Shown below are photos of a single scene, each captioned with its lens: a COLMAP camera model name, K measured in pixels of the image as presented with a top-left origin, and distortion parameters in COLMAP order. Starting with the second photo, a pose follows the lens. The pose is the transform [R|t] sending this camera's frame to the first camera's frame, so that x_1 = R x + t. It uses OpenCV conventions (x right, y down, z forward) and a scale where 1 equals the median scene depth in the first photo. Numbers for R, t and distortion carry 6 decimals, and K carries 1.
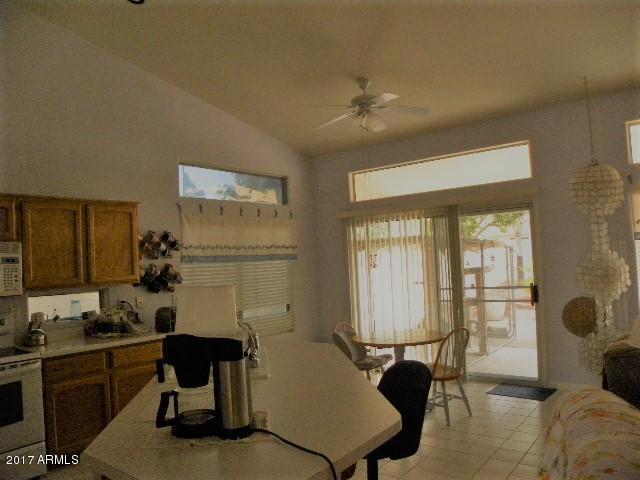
lens RADIAL K [[485.0, 0, 317.2], [0, 485.0, 241.0], [0, 0, 1]] dist [-0.143367, 0.078344]
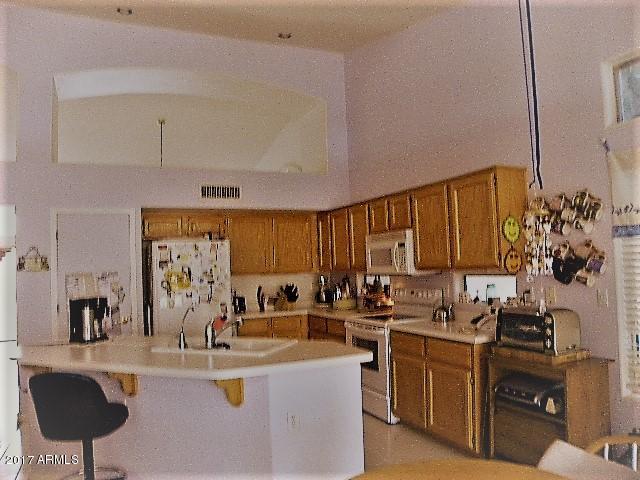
lens RADIAL K [[485.0, 0, 317.2], [0, 485.0, 241.0], [0, 0, 1]] dist [-0.143367, 0.078344]
pose [[-0.455319, 0.018246, -0.890142, 0.099343], [0.090701, 0.995539, -0.025988, 0.008014], [0.885696, -0.092570, -0.454942, 0.242492]]
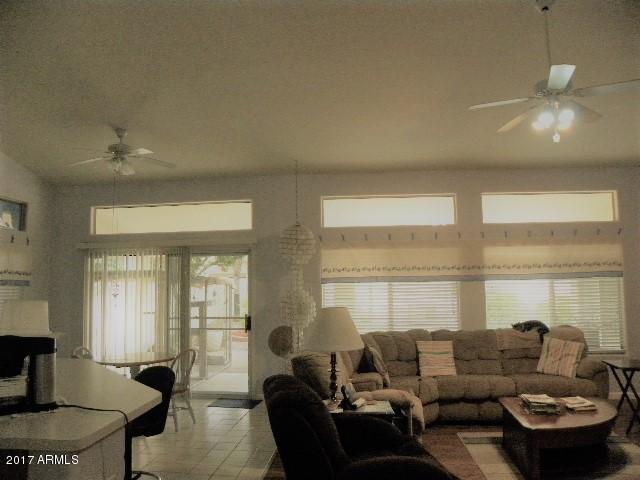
lens RADIAL K [[485.0, 0, 317.2], [0, 485.0, 241.0], [0, 0, 1]] dist [-0.143367, 0.078344]
pose [[0.841750, 0.090163, 0.532285, -0.069197], [-0.050261, 0.994761, -0.089019, 0.000693], [-0.537523, 0.048178, 0.841872, -0.151586]]
